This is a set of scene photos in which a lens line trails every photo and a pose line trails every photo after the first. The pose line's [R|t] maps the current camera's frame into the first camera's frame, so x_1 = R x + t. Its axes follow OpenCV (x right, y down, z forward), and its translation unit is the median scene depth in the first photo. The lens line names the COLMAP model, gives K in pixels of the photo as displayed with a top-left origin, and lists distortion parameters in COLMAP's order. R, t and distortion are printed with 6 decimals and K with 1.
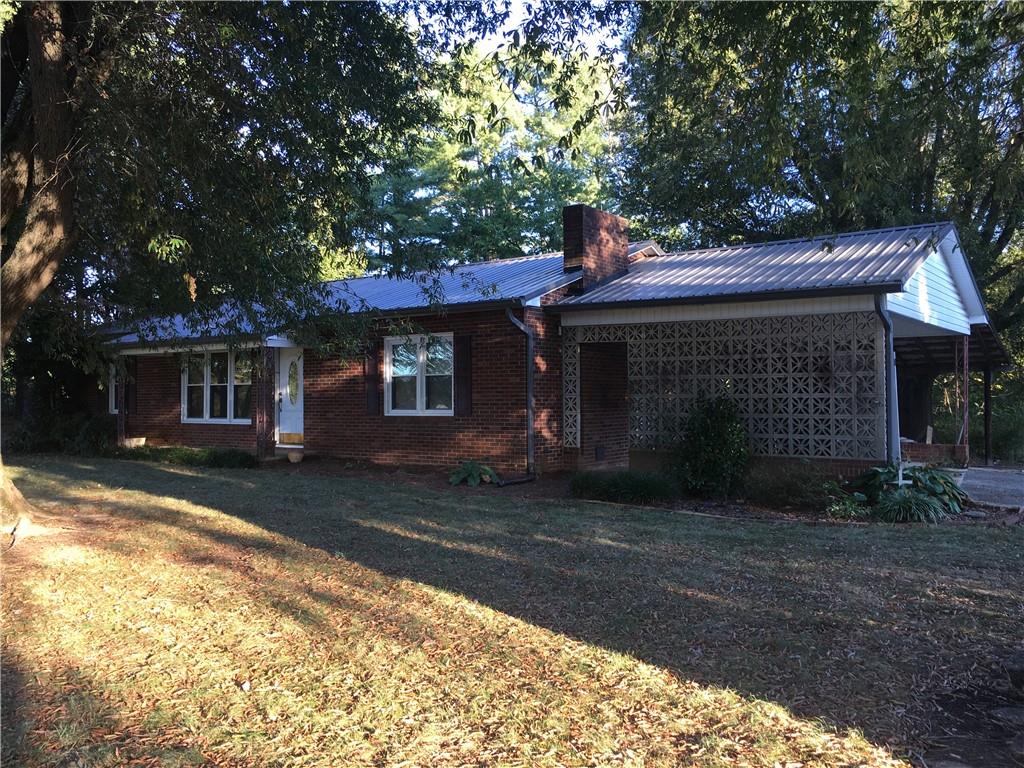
lens RADIAL K [[874.1, 0, 511.4], [0, 874.1, 384.3], [0, 0, 1]] dist [0.087738, -0.025675]
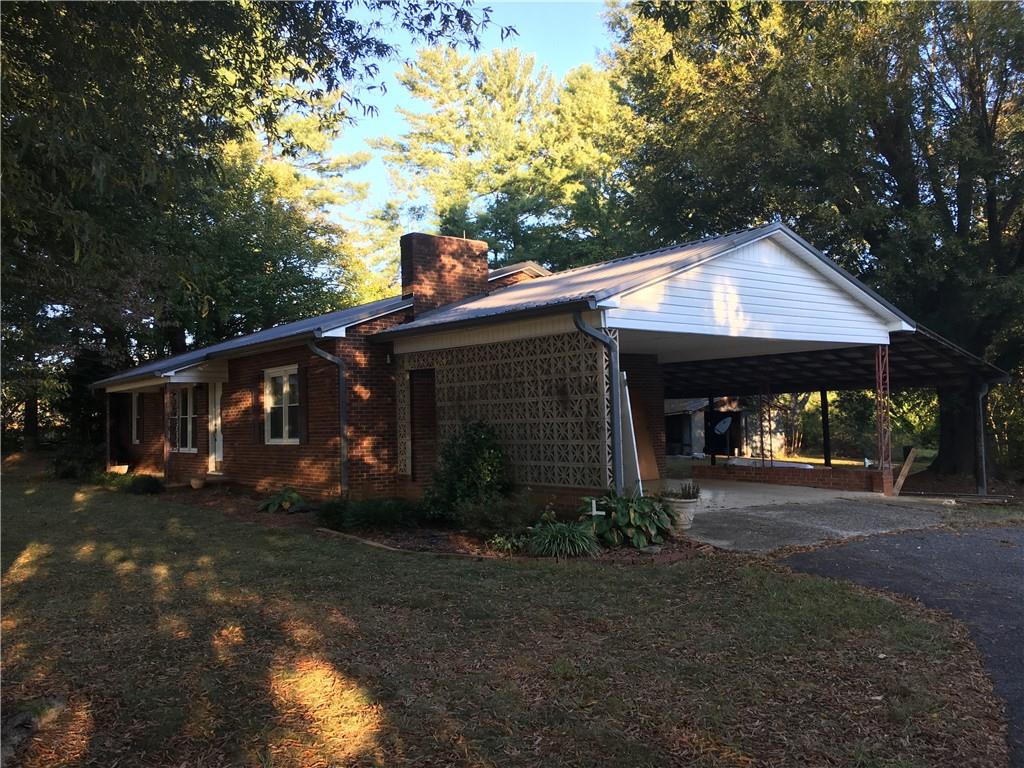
lens RADIAL K [[874.1, 0, 511.3], [0, 874.1, 385.9], [0, 0, 1]] dist [0.087738, -0.025675]
pose [[0.955657, -0.028464, -0.293104, 0.486537], [0.021629, 0.999414, -0.026535, 0.000045], [0.293688, 0.019018, 0.955712, 0.076435]]
